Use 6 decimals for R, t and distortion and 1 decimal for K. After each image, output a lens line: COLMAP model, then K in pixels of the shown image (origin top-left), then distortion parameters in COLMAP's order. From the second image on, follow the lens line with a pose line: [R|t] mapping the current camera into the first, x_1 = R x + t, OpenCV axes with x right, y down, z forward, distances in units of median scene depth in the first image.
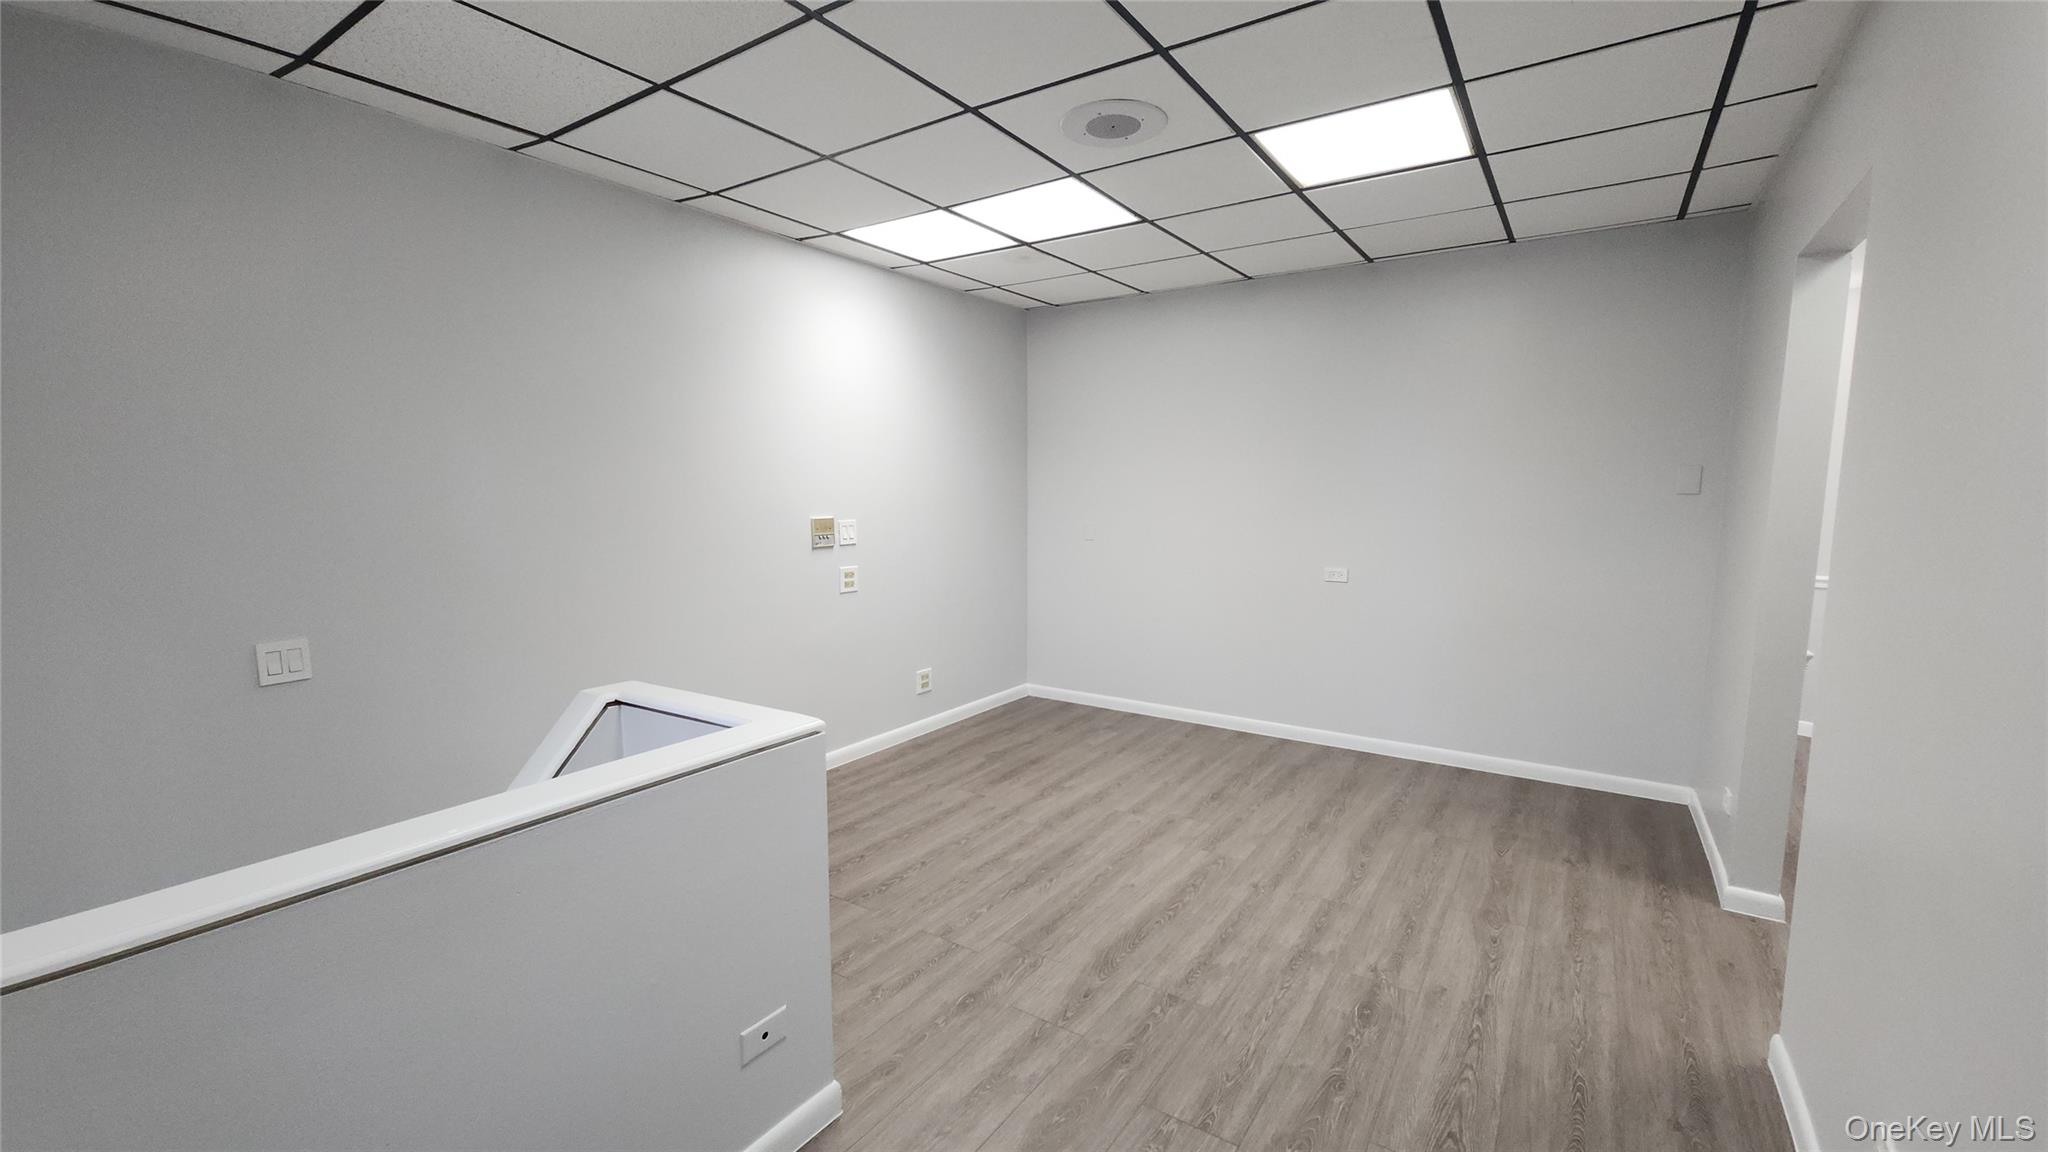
lens RADIAL K [[838.9, 0, 1026.0], [0, 838.9, 571.4], [0, 0, 1]] dist [0.003924, -0.001232]
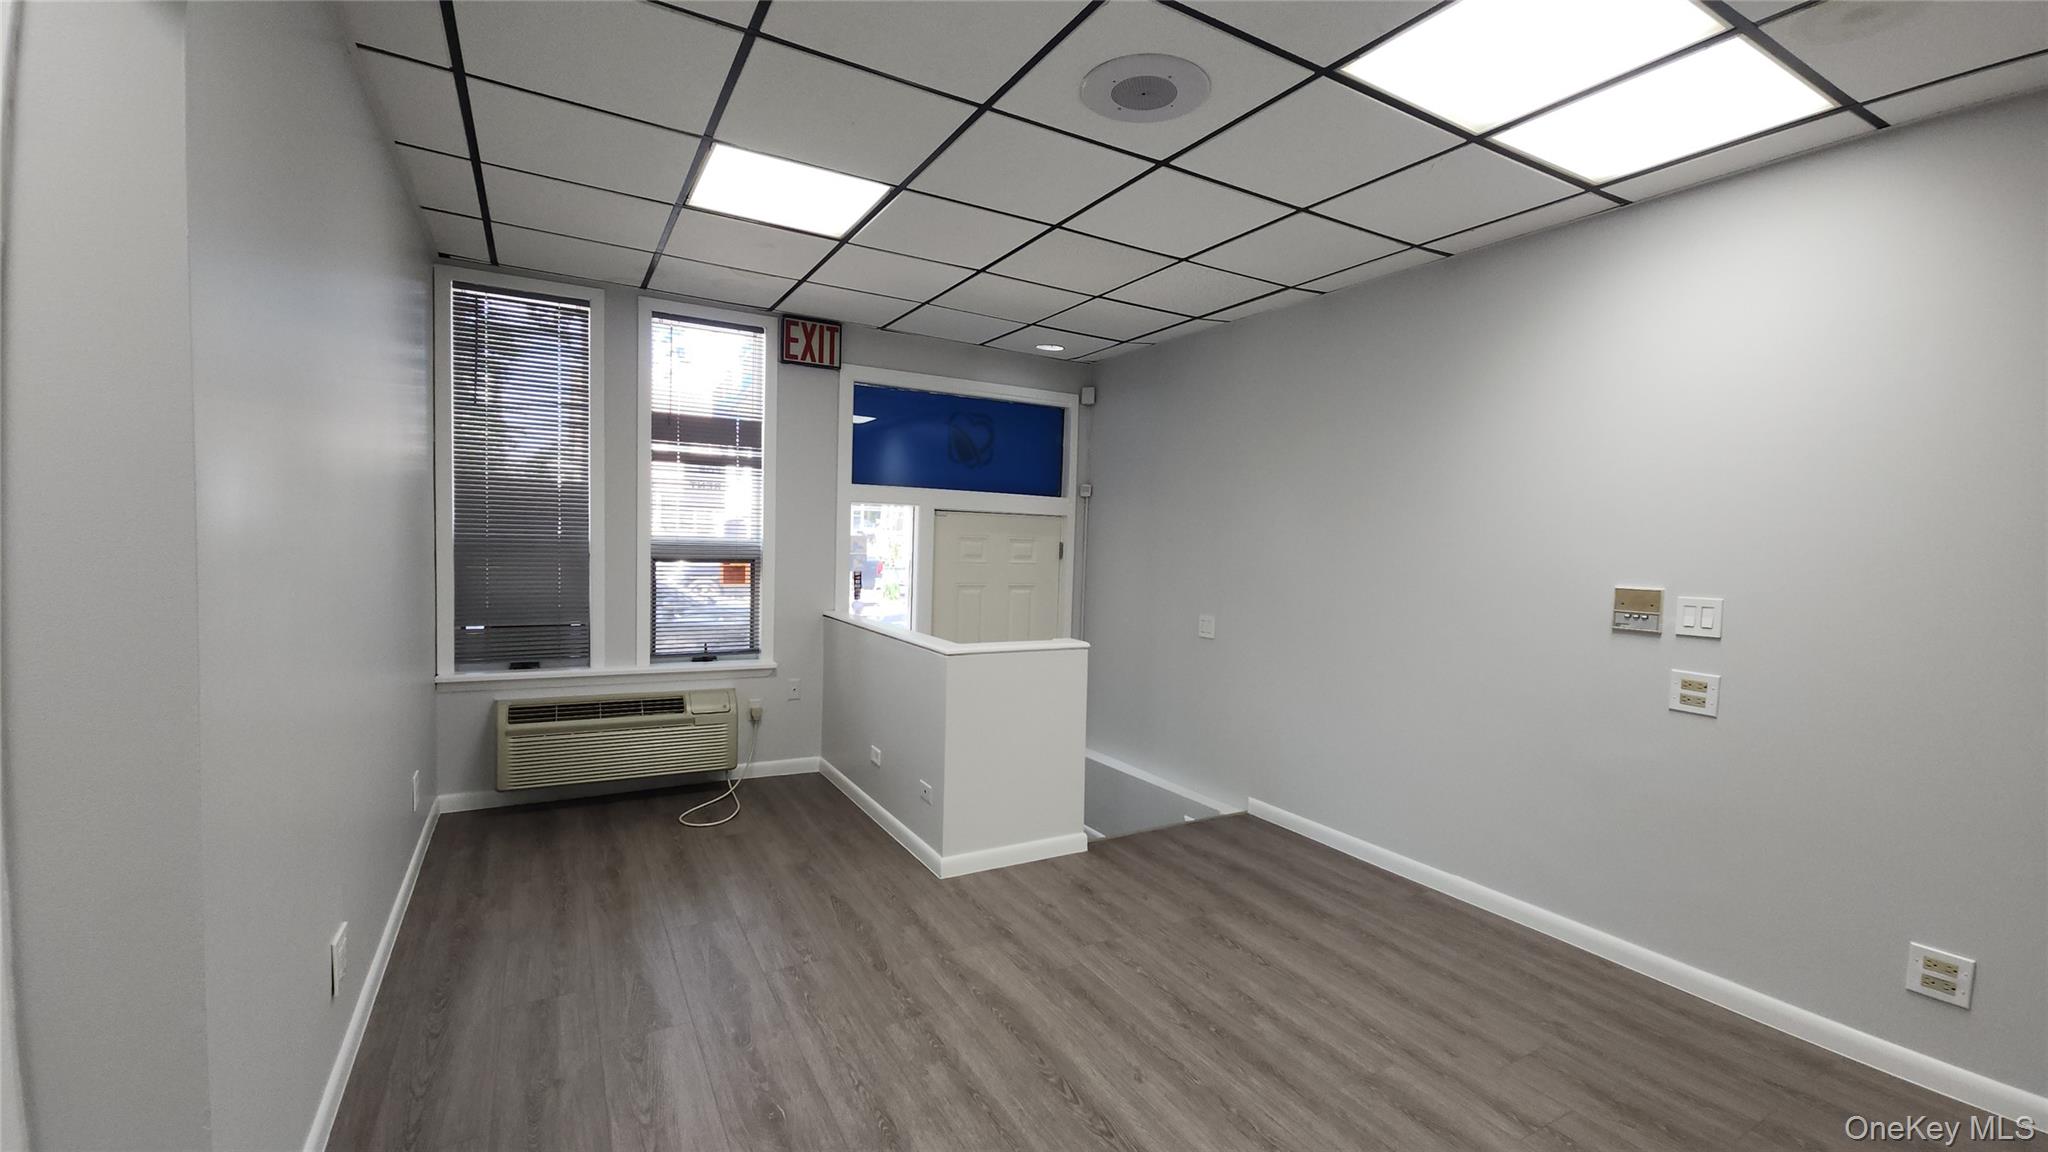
lens RADIAL K [[838.9, 0, 1019.8], [0, 838.9, 575.7], [0, 0, 1]] dist [0.003924, -0.001232]
pose [[-0.448881, 0.026547, -0.893197, 0.705056], [-0.121300, 0.988496, 0.090340, -0.089477], [0.885320, 0.148896, -0.440497, 1.026245]]
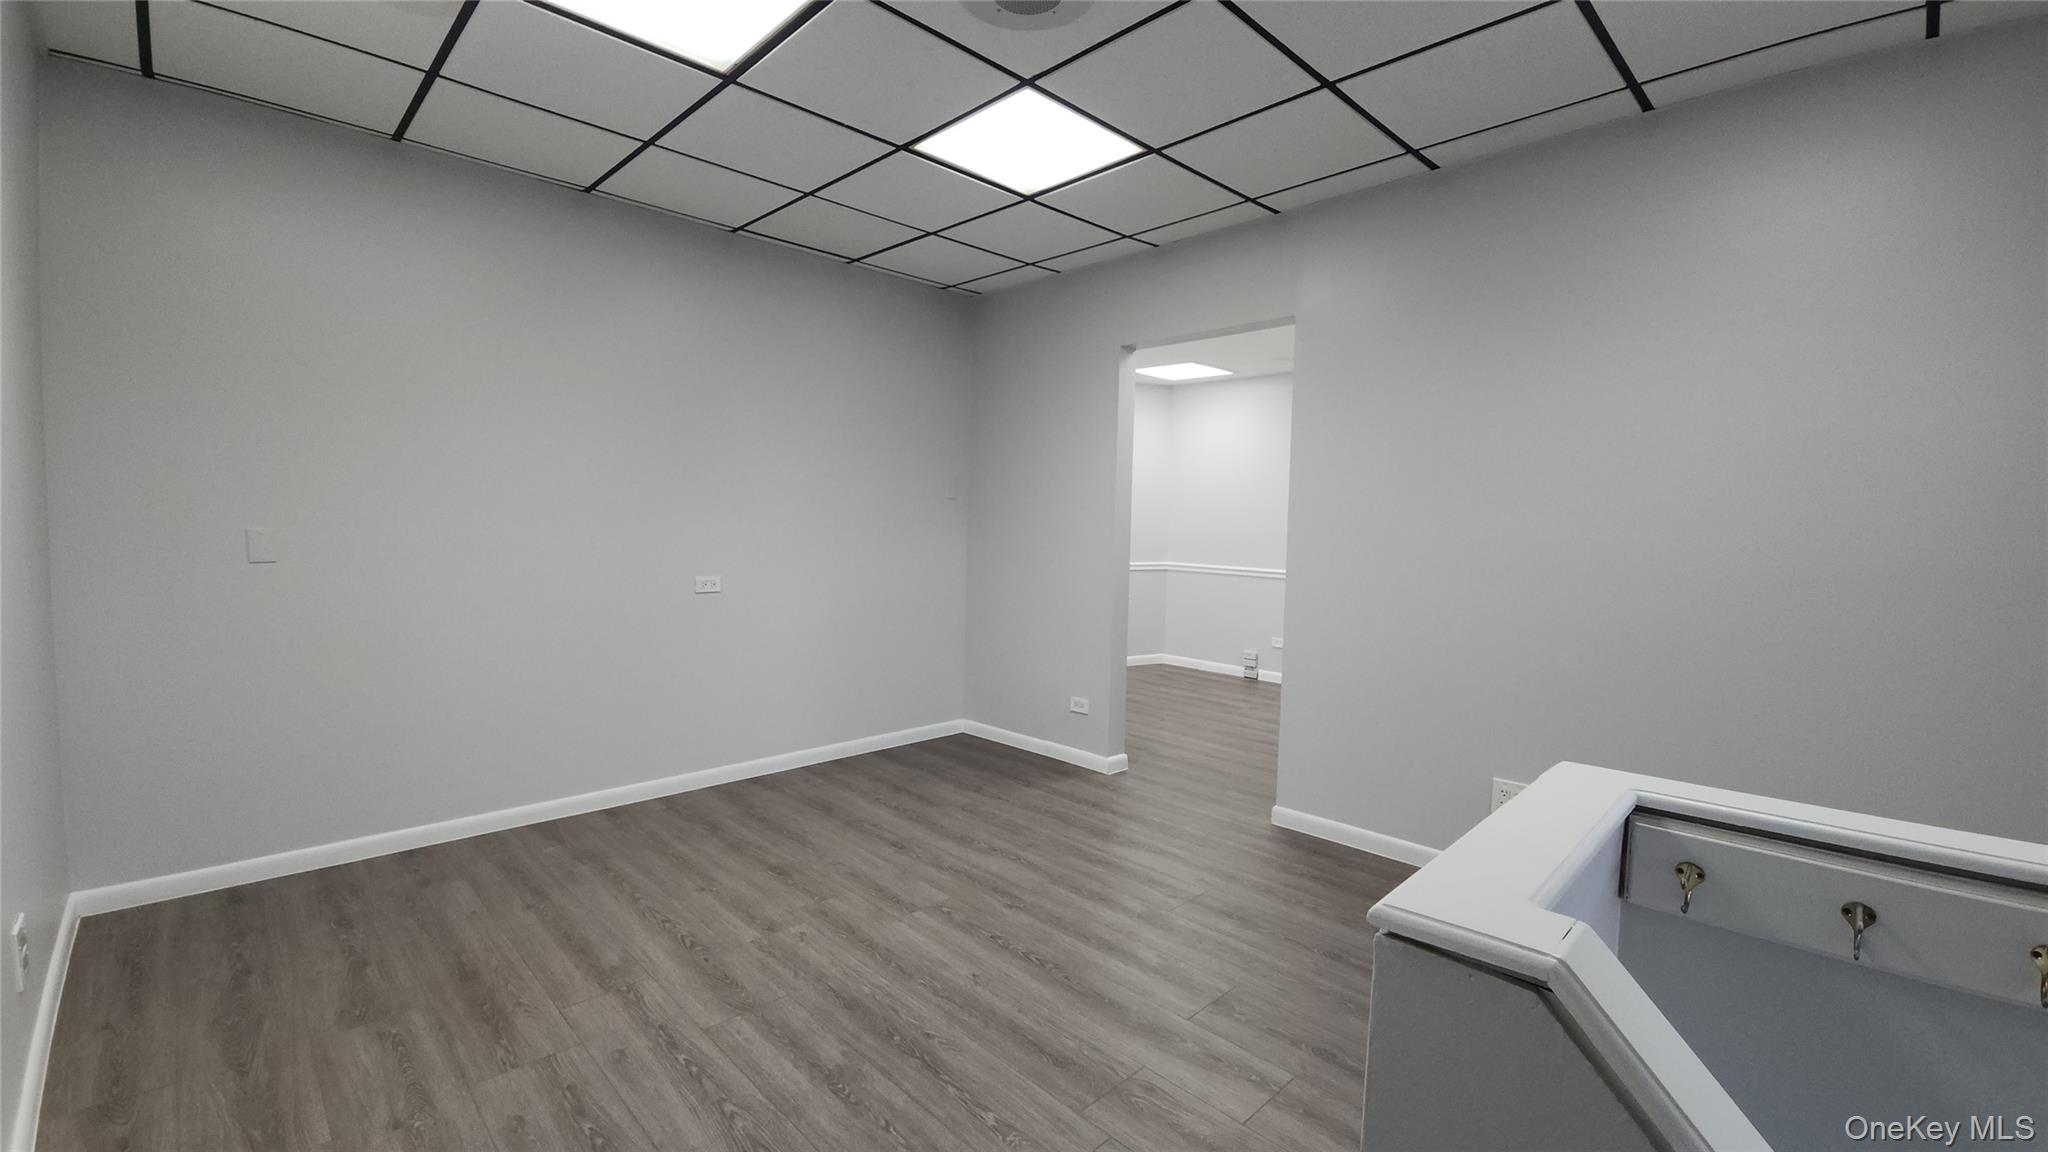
lens RADIAL K [[838.9, 0, 1022.1], [0, 838.9, 578.6], [0, 0, 1]] dist [0.003924, -0.001232]
pose [[0.206143, -0.062544, 0.976521, -0.530366], [0.080147, 0.995681, 0.046852, -0.021658], [-0.975234, 0.068607, 0.210266, 0.679637]]
